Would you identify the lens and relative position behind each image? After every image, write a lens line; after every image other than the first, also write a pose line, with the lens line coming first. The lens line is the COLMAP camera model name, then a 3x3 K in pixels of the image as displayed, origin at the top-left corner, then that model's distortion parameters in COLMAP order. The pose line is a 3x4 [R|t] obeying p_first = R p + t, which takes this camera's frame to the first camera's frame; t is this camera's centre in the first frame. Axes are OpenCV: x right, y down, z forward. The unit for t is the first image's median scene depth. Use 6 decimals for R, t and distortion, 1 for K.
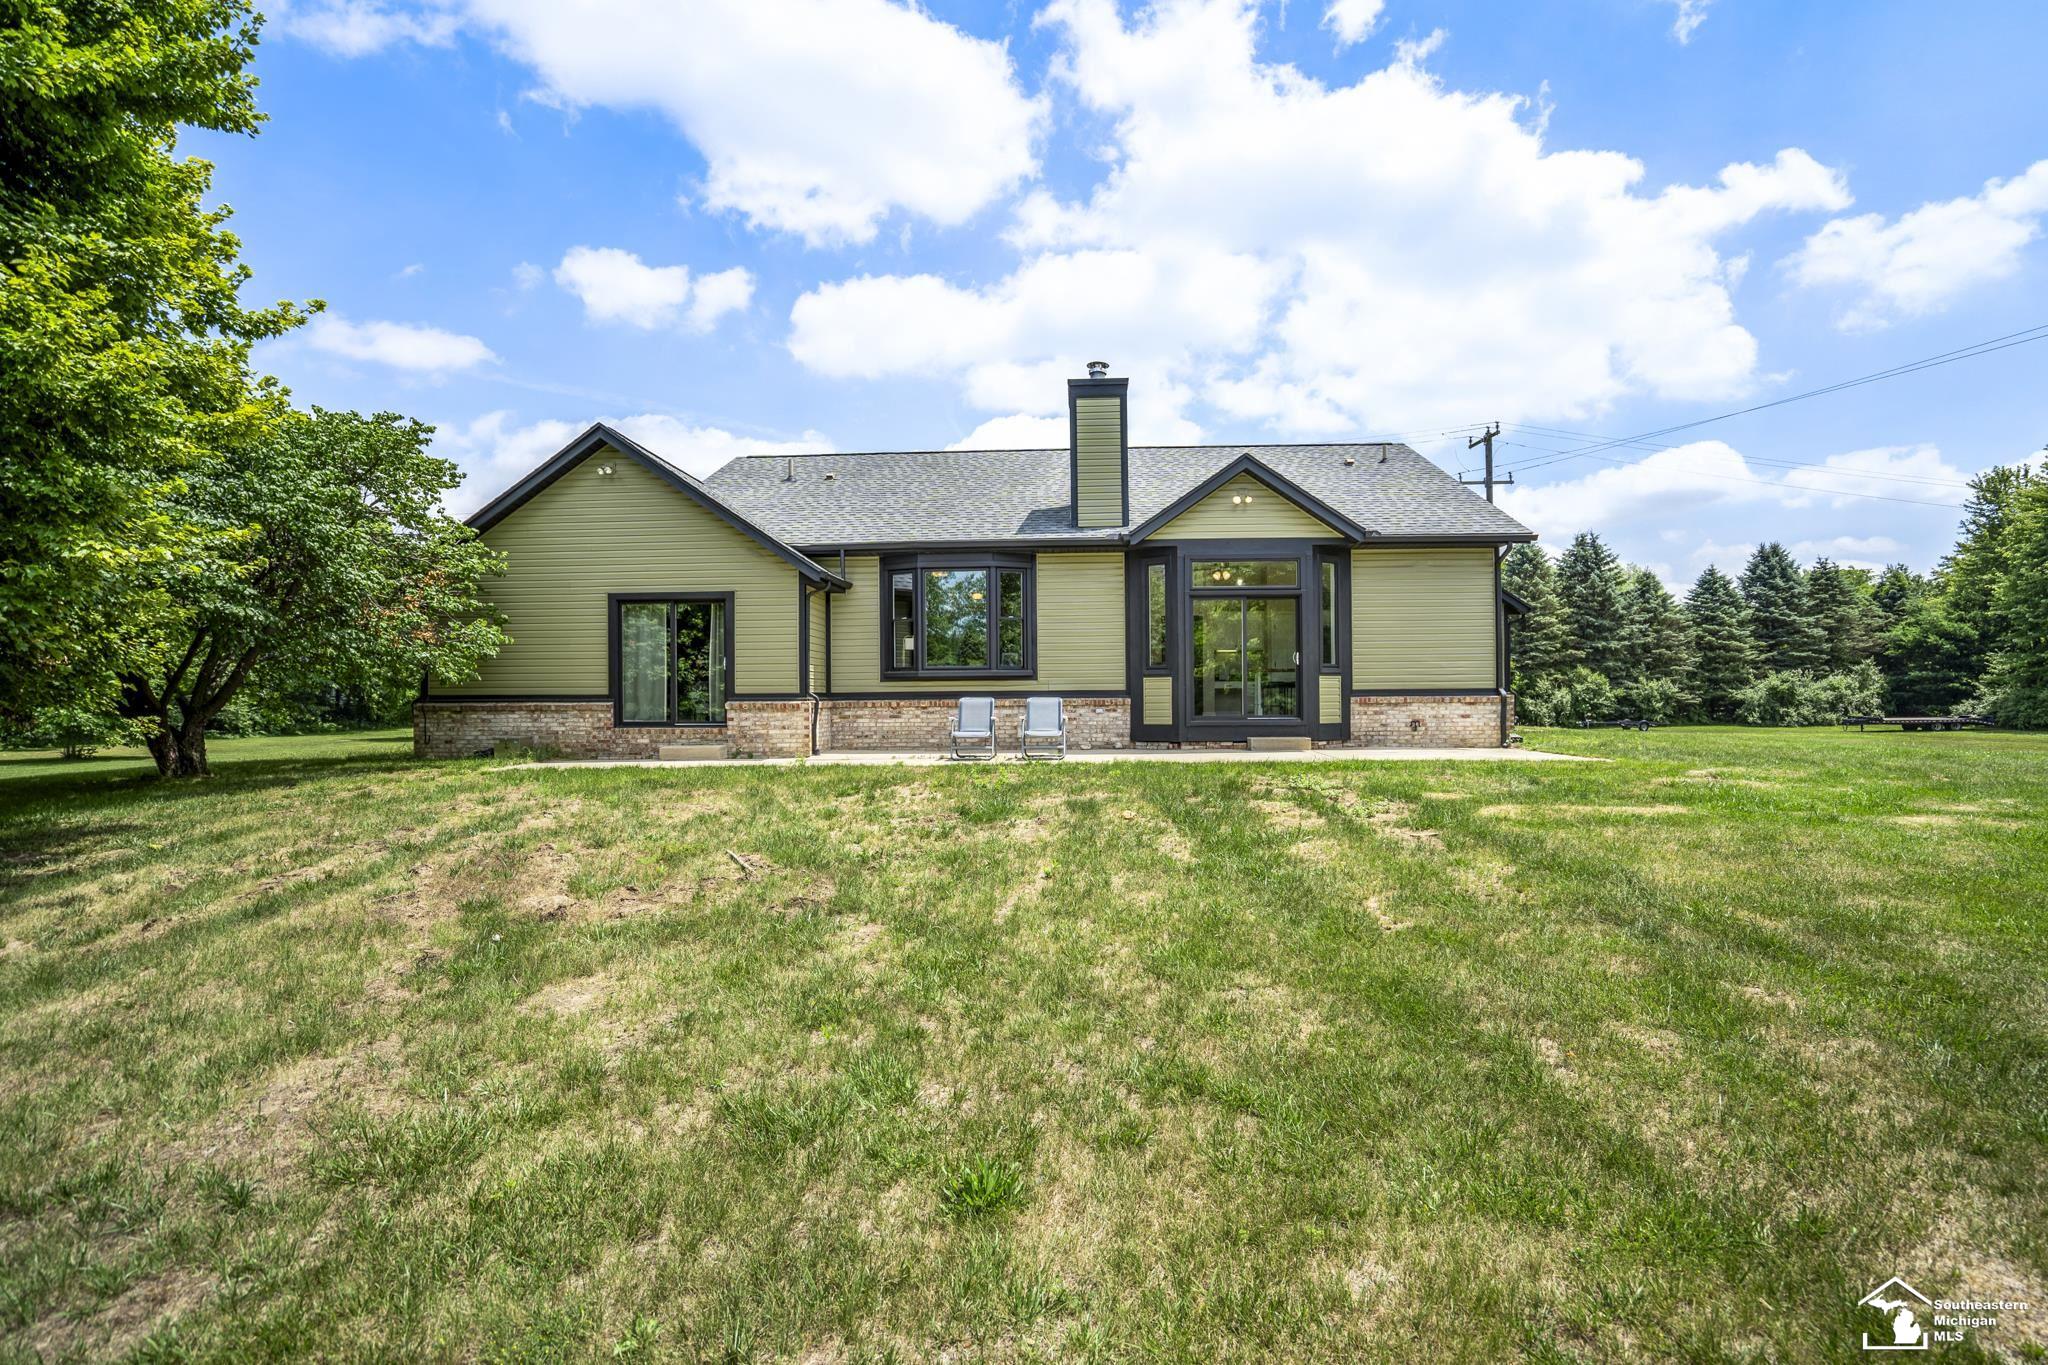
lens RADIAL K [[936.9, 0, 1022.2], [0, 936.9, 691.5], [0, 0, 1]] dist [-0.039471, -0.000211]
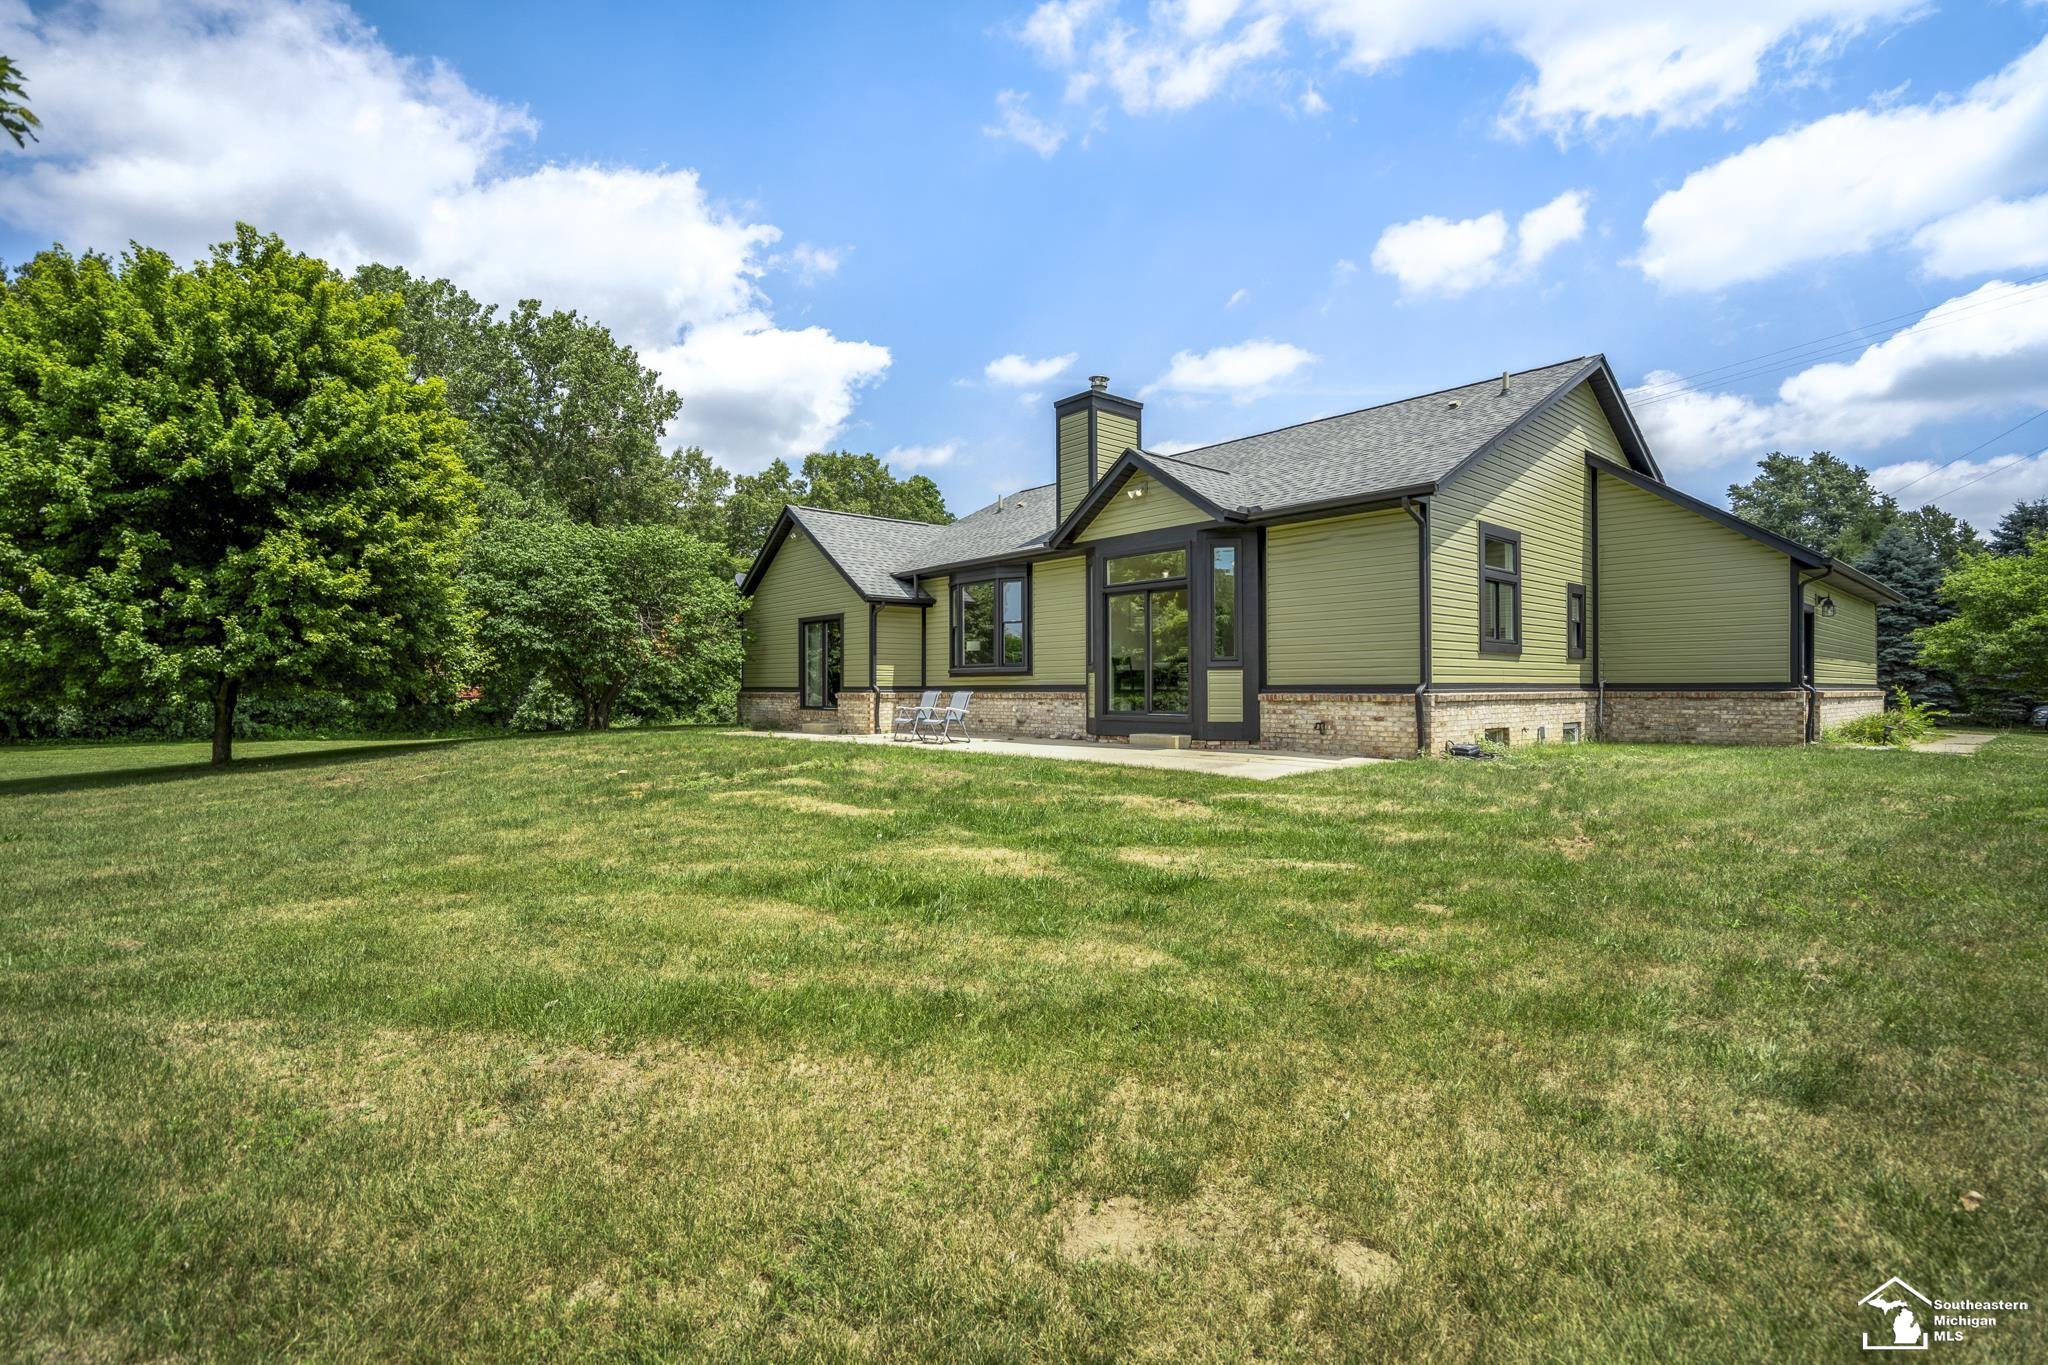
lens RADIAL K [[986.6, 0, 1020.1], [0, 986.6, 674.1], [0, 0, 1]] dist [-0.002038, -0.000221]
pose [[0.688134, -0.005008, -0.725566, 0.876746], [-0.000390, 0.999973, -0.007271, -0.005638], [0.725583, 0.005286, 0.688114, 0.181513]]
